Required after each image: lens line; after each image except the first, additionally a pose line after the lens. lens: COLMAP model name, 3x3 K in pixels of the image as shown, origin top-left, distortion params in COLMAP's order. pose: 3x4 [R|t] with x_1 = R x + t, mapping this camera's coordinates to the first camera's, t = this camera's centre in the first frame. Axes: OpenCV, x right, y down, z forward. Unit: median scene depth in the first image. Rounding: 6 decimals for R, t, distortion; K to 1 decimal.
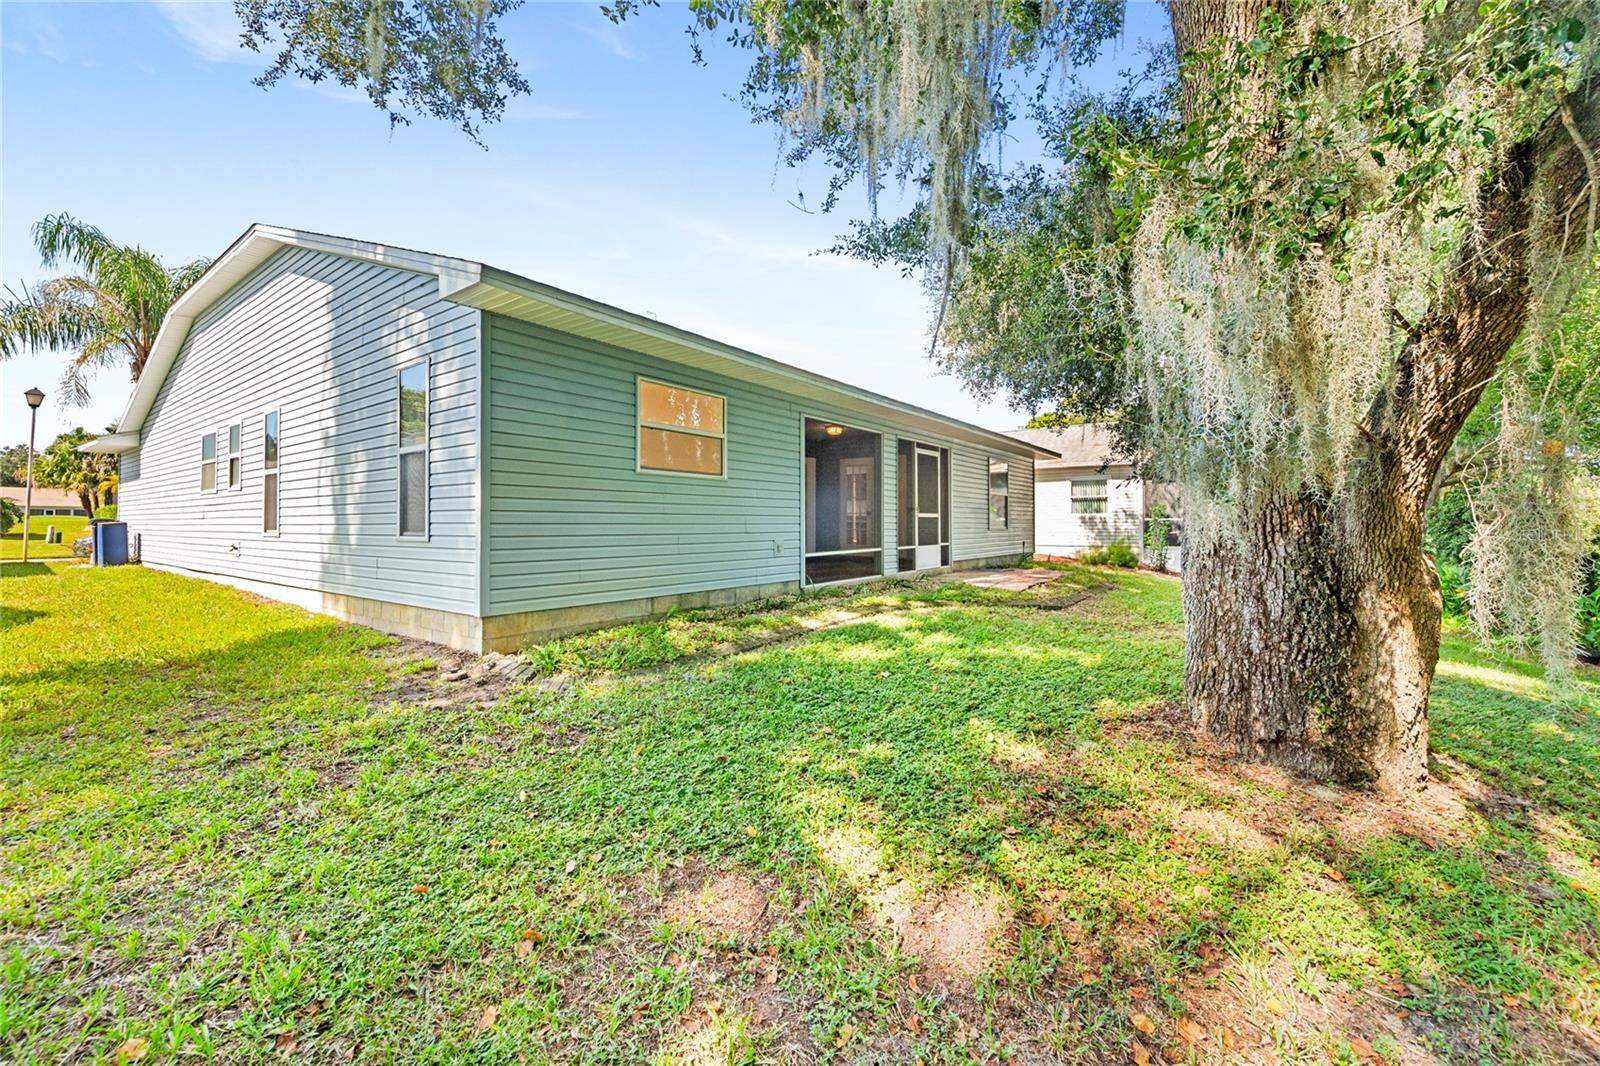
lens RADIAL K [[627.3, 0, 801.5], [0, 627.3, 525.2], [0, 0, 1]] dist [0.001155, -0.000429]
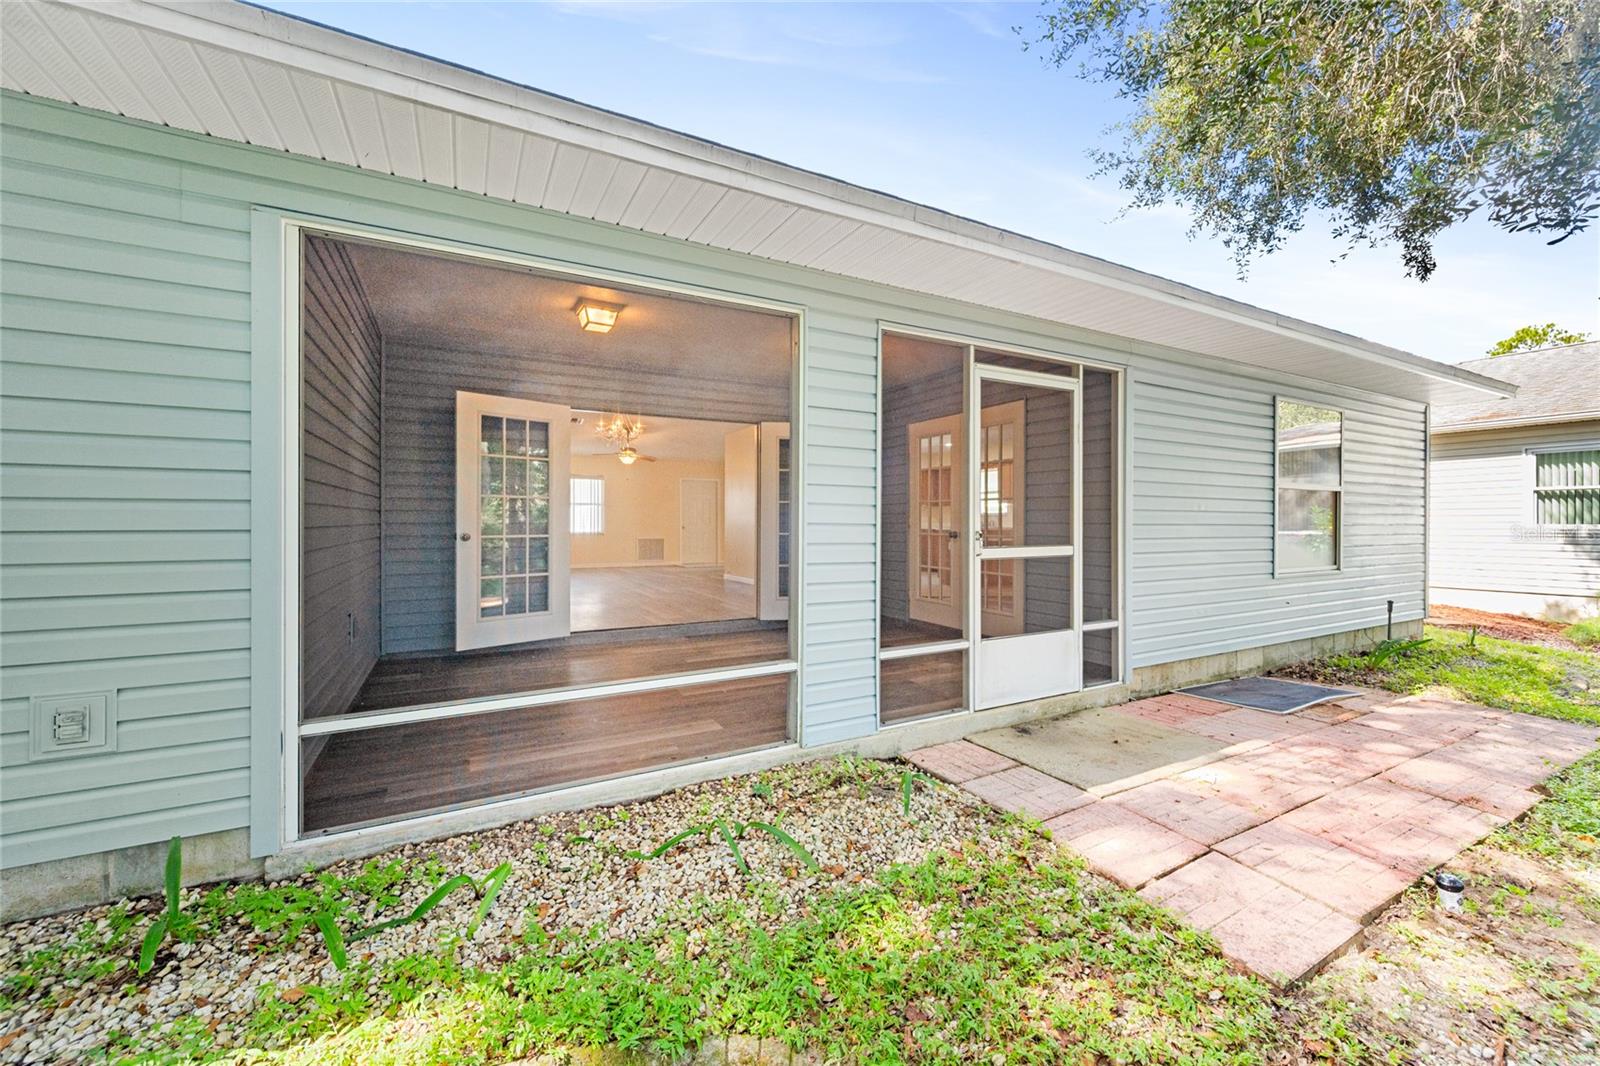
lens RADIAL K [[627.3, 0, 805.8], [0, 627.3, 530.4], [0, 0, 1]] dist [0.001155, -0.000429]
pose [[0.907889, 0.006235, -0.419164, 0.230089], [-0.001561, 0.999933, 0.011494, -0.031195], [0.419208, -0.009781, 0.907838, 0.600307]]
